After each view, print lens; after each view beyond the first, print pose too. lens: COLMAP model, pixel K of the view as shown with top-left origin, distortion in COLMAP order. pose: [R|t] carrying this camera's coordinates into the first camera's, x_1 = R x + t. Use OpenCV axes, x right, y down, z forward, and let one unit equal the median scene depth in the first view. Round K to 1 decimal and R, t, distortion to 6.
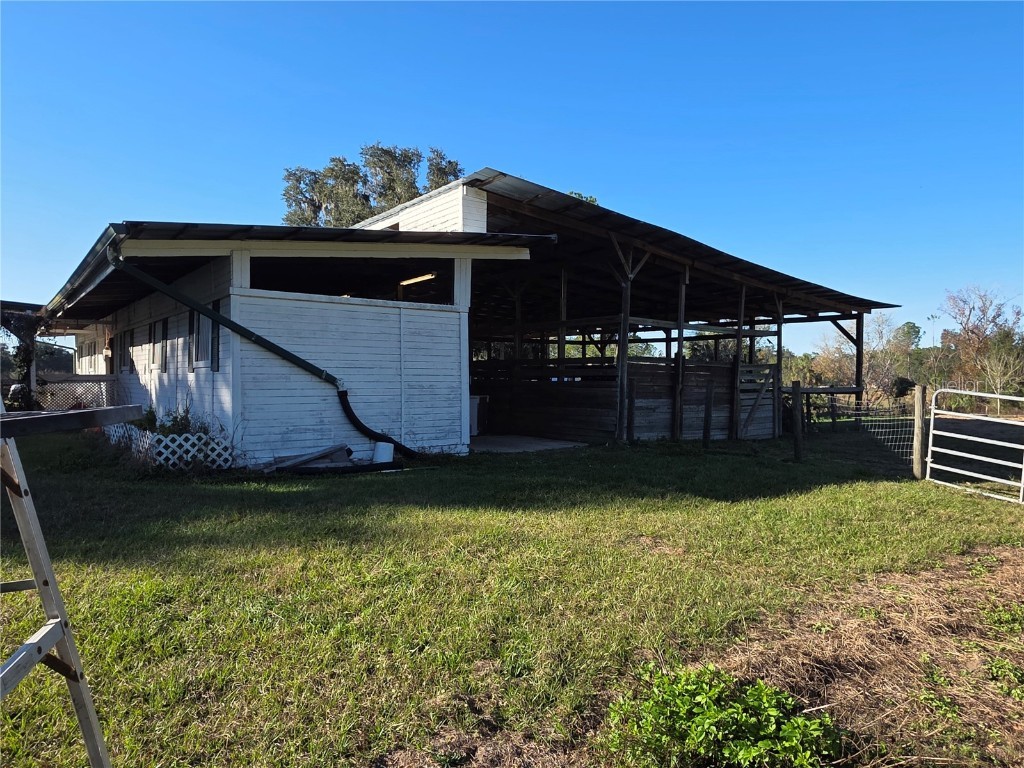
lens RADIAL K [[607.1, 0, 512.7], [0, 607.1, 396.4], [0, 0, 1]] dist [0.000072, 0.000648]
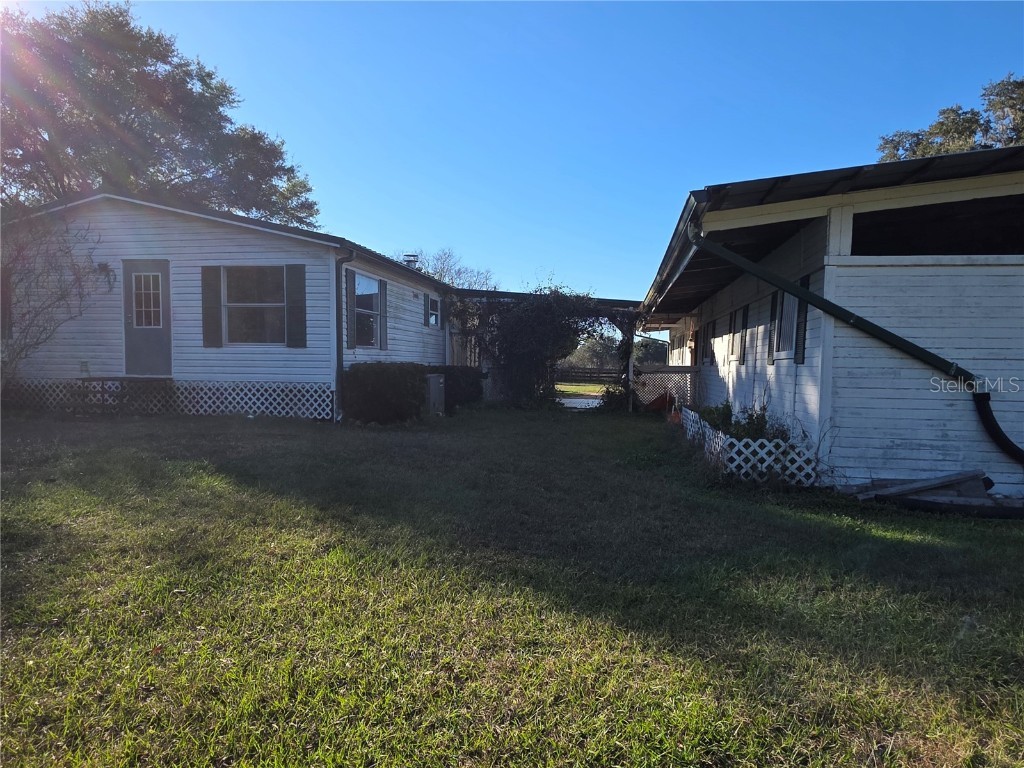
lens RADIAL K [[607.1, 0, 512.7], [0, 607.1, 396.4], [0, 0, 1]] dist [0.000072, 0.000648]
pose [[0.633677, 0.047924, -0.772112, -0.097646], [-0.037793, 0.998805, 0.030978, -0.007676], [0.772674, 0.009551, 0.634731, 0.176535]]
